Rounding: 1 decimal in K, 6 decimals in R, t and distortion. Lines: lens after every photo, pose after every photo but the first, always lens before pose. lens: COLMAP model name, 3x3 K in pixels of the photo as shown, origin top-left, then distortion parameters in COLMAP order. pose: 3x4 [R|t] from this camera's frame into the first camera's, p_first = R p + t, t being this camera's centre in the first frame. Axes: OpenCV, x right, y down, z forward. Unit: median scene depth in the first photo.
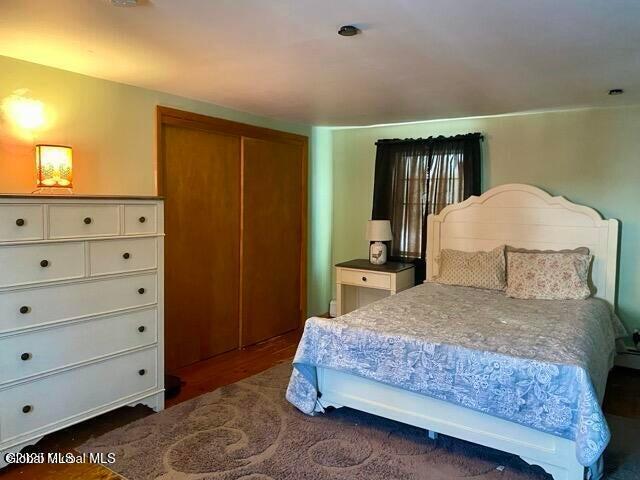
lens RADIAL K [[496.2, 0, 314.2], [0, 496.2, 229.3], [0, 0, 1]] dist [0.049565, -0.042617]
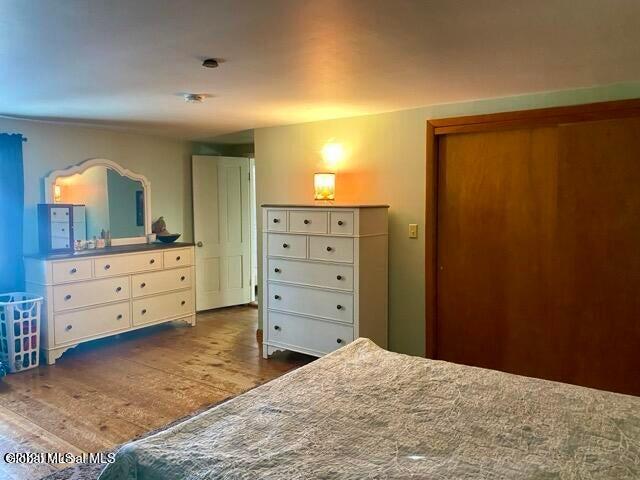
lens RADIAL K [[496.2, 0, 319.5], [0, 496.2, 236.3], [0, 0, 1]] dist [0.049565, -0.042617]
pose [[-0.027983, 0.051904, -0.998260, 1.088113], [-0.058603, 0.996848, 0.053473, -0.058549], [0.997889, 0.059997, -0.024854, 1.125545]]
